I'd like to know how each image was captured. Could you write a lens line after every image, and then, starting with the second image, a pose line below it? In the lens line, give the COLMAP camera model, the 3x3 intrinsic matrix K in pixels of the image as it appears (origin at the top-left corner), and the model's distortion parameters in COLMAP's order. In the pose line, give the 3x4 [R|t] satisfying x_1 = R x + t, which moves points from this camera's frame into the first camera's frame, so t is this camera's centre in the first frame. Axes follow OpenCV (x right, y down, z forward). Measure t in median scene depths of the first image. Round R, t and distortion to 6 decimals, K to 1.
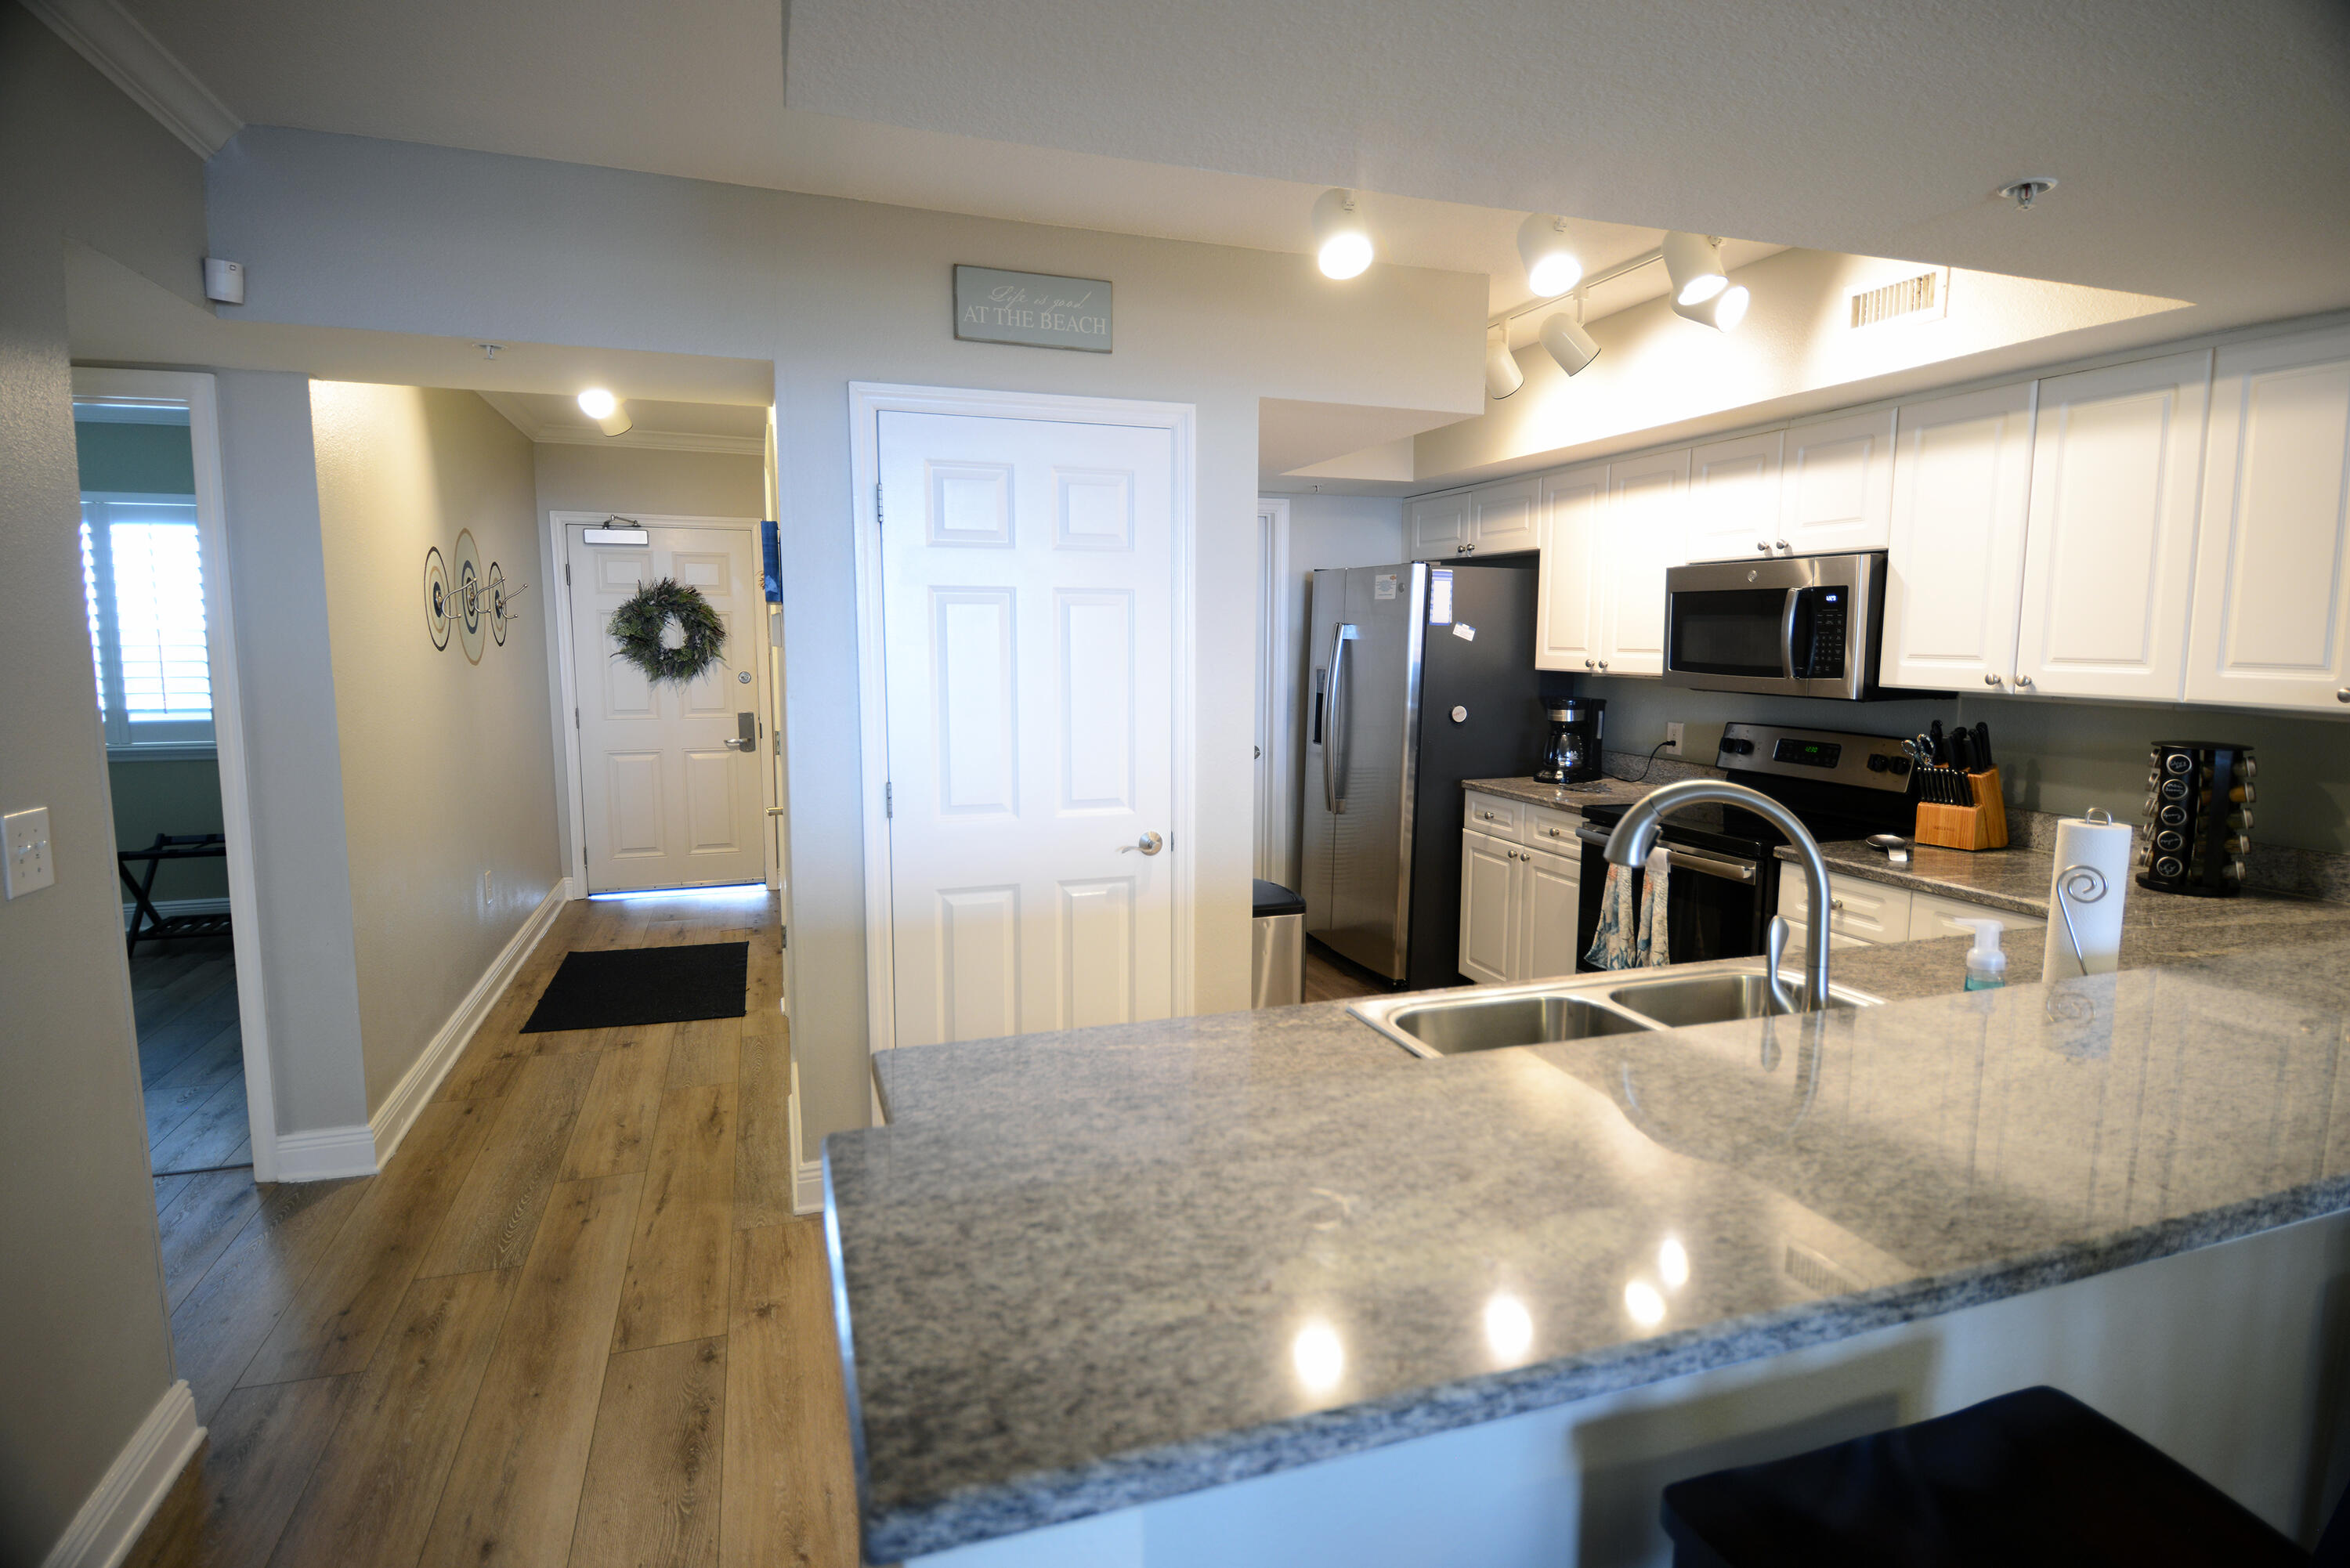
lens RADIAL K [[1199.3, 0, 1180.1], [0, 1199.3, 772.6], [0, 0, 1]] dist [0.061886, -0.059649]
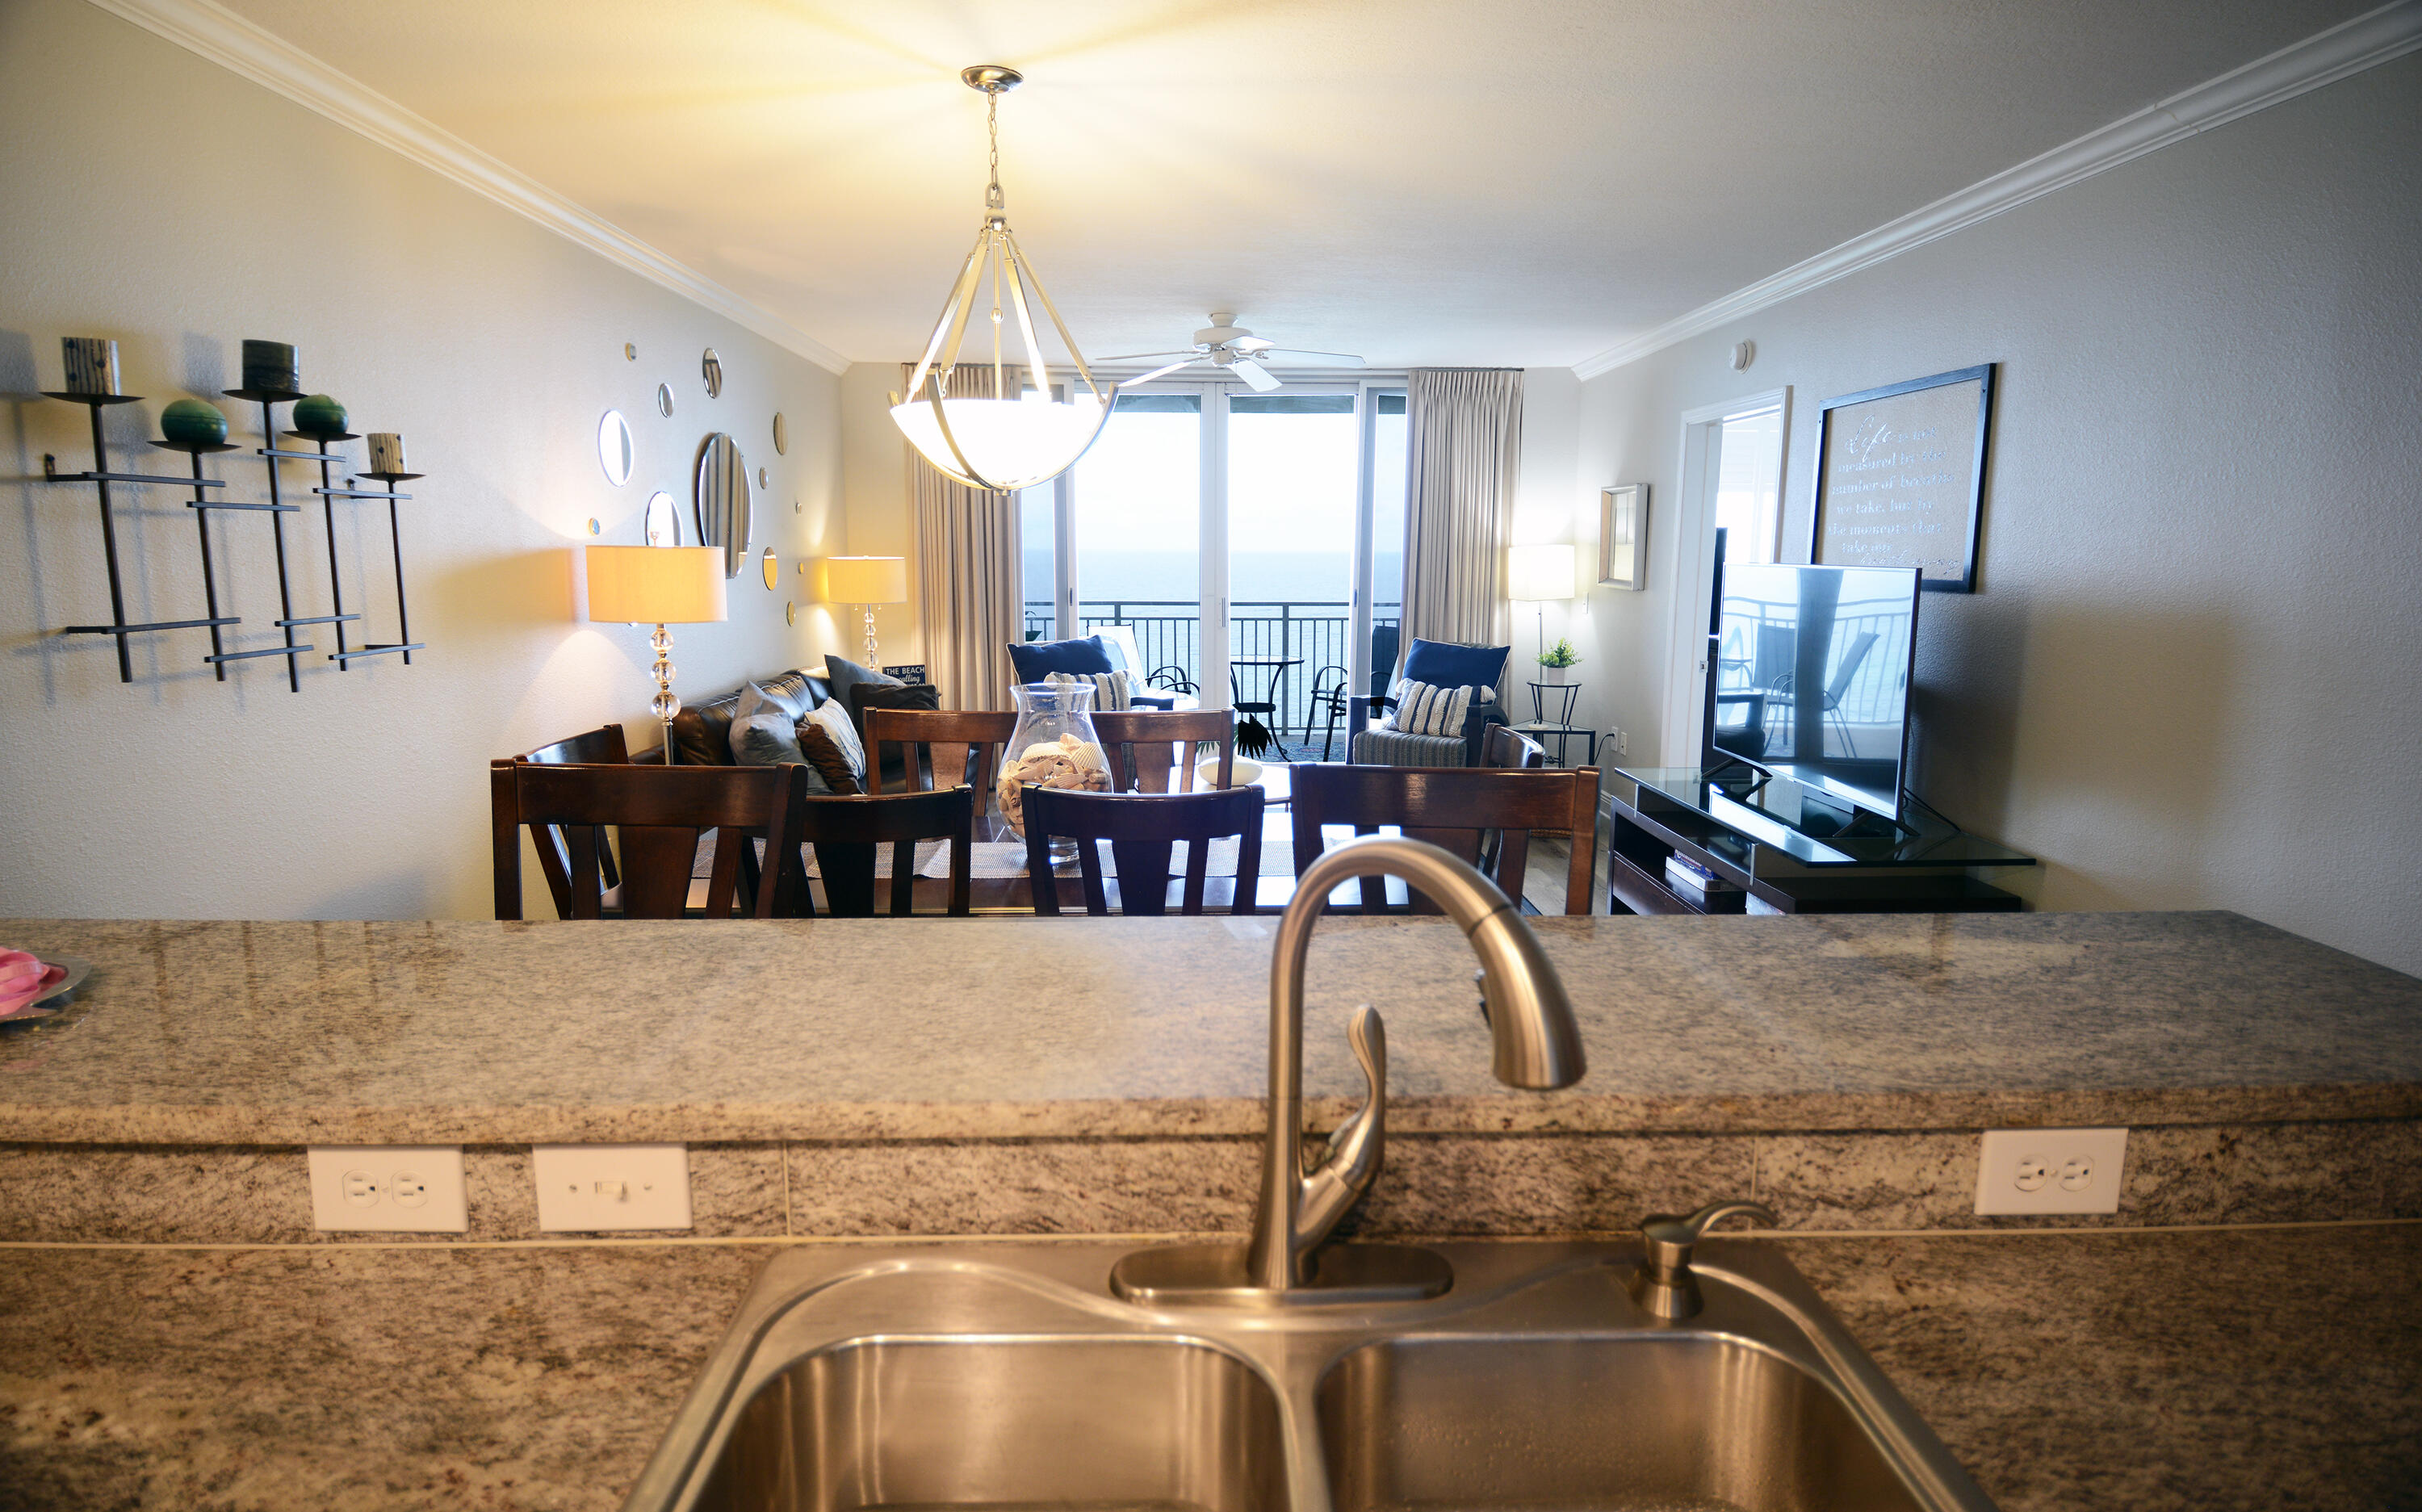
lens RADIAL K [[1238.3, 0, 1216.8], [0, 1238.3, 726.8], [0, 0, 1]] dist [-0.000240, -0.000194]
pose [[-0.954305, -0.052846, 0.294126, 0.159493], [0.025901, 0.965908, 0.257585, -0.072328], [-0.297711, 0.253433, -0.920402, 0.627986]]
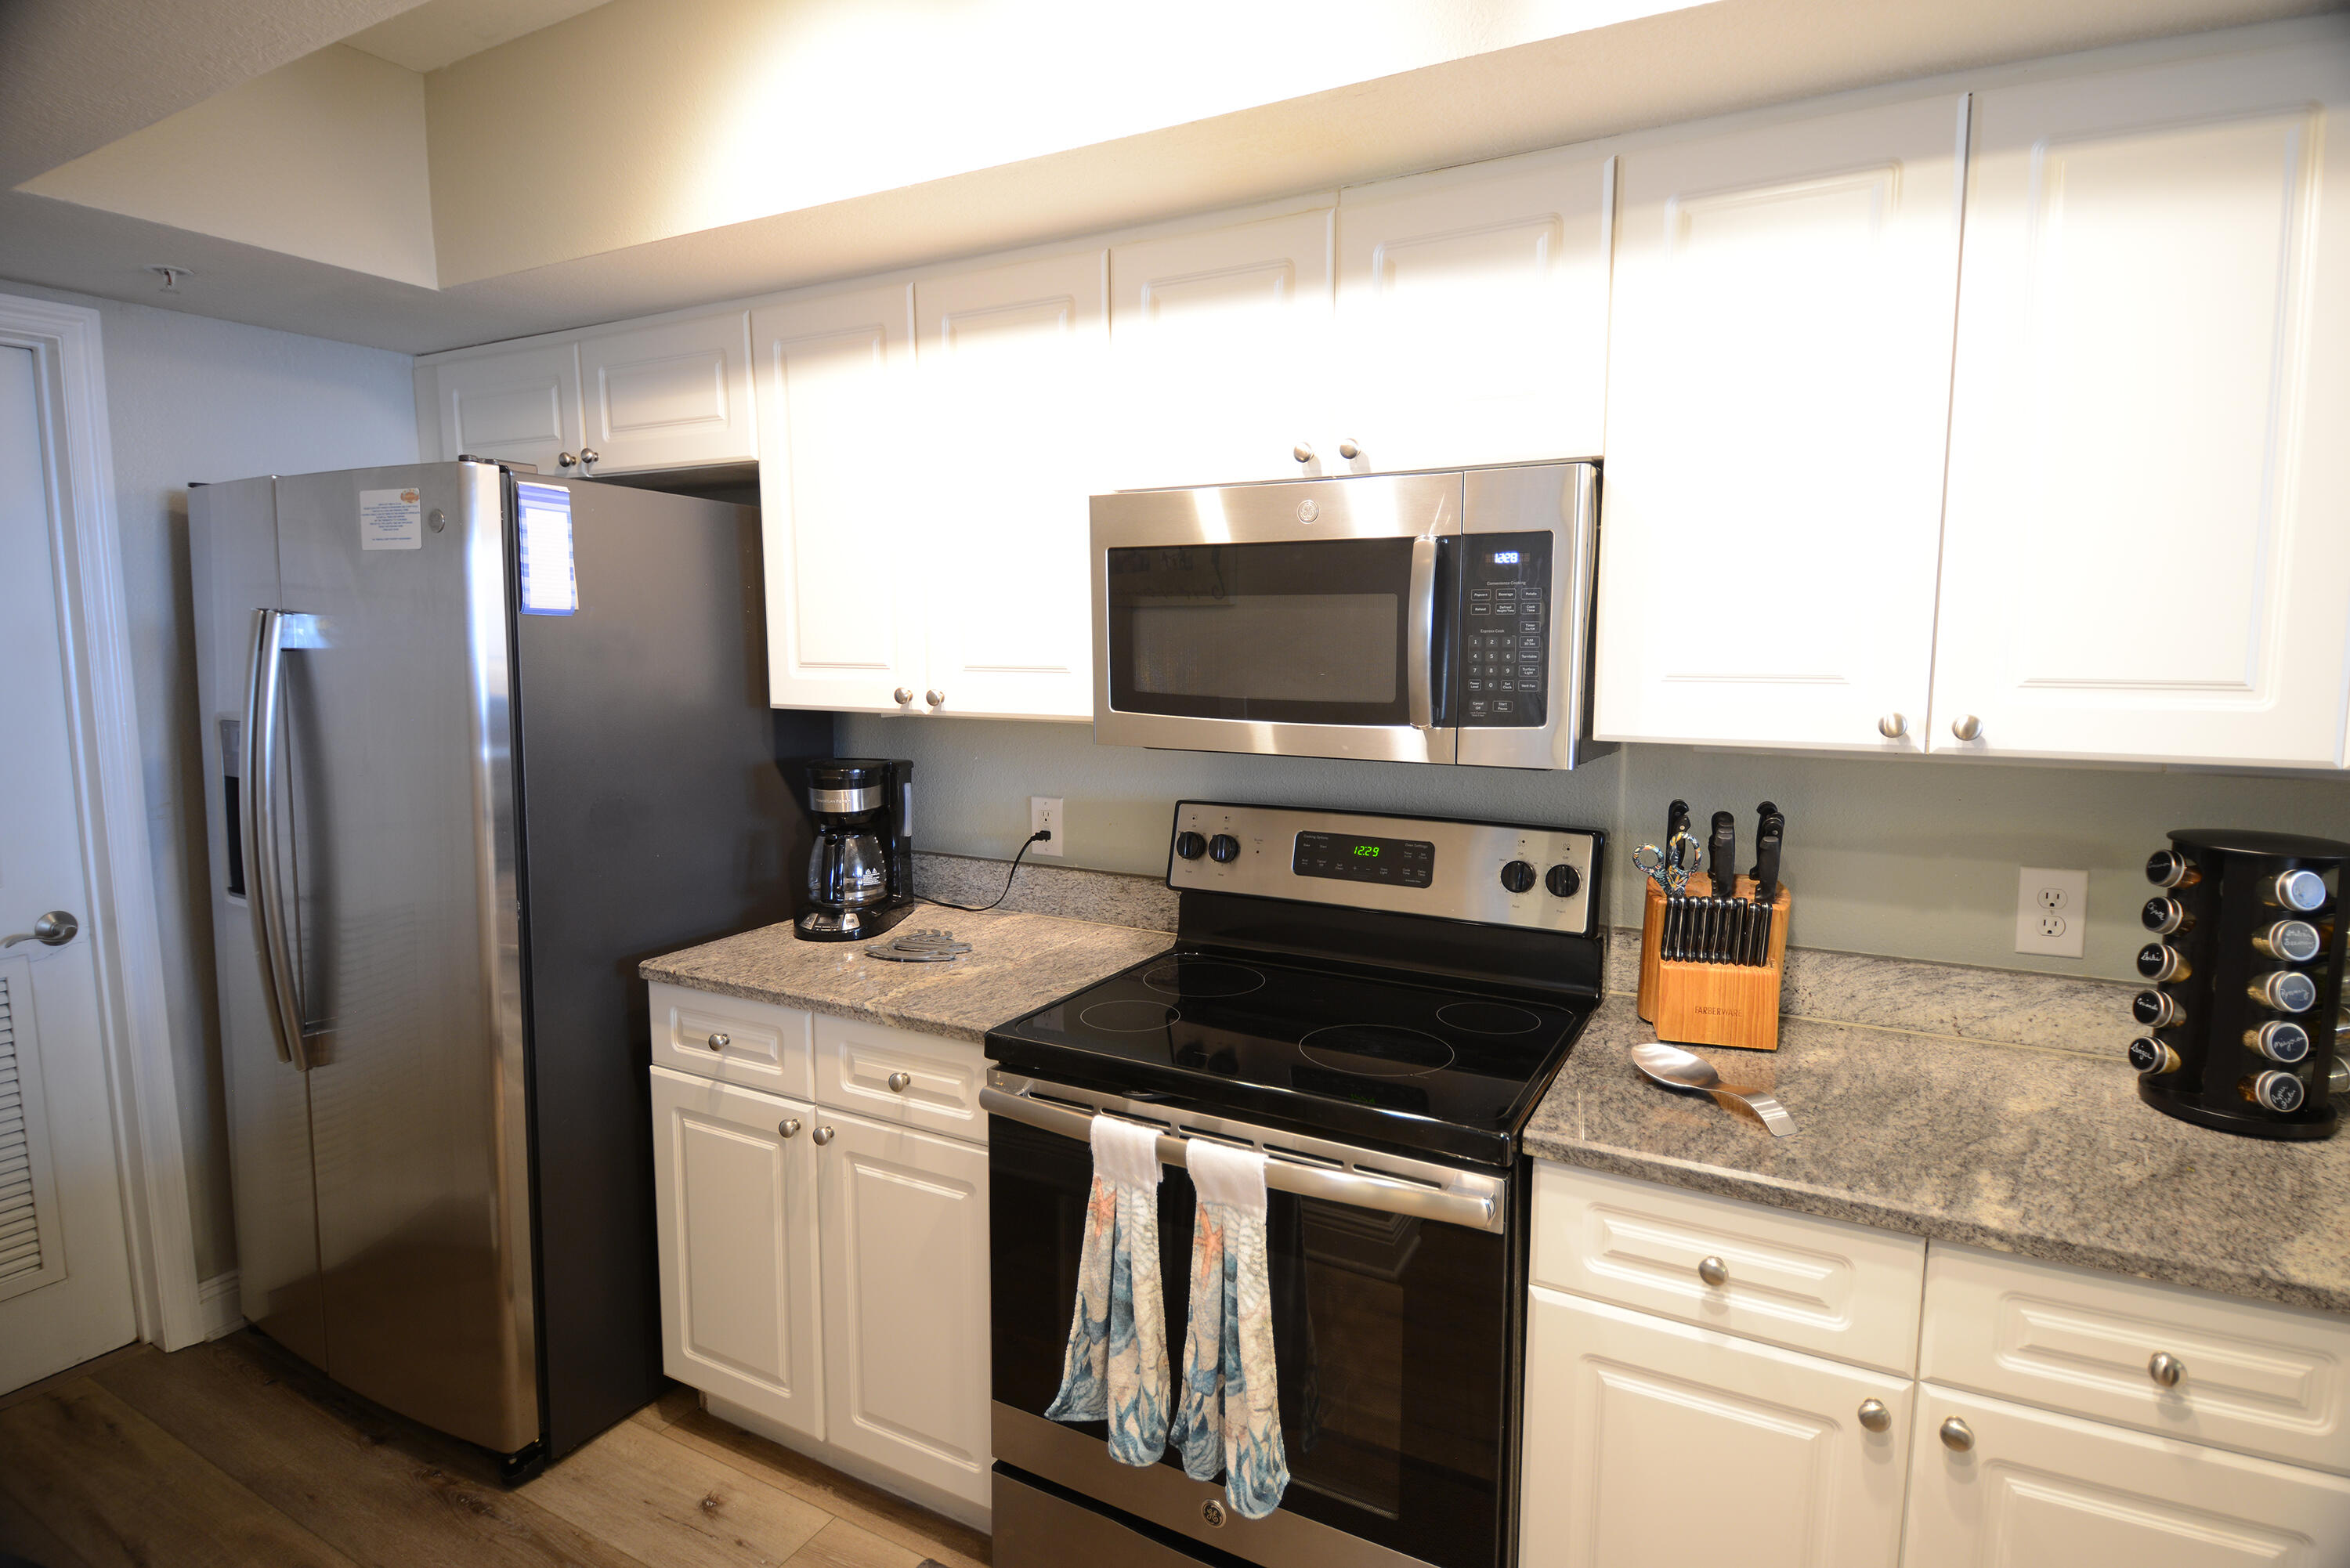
lens RADIAL K [[1199.0, 0, 1179.0], [0, 1199.0, 773.1], [0, 0, 1]] dist [0.053141, -0.049519]
pose [[0.738510, -0.081921, 0.669247, 0.112061], [0.082759, 0.996099, 0.030606, -0.077965], [-0.669144, 0.032784, 0.742409, 0.679398]]
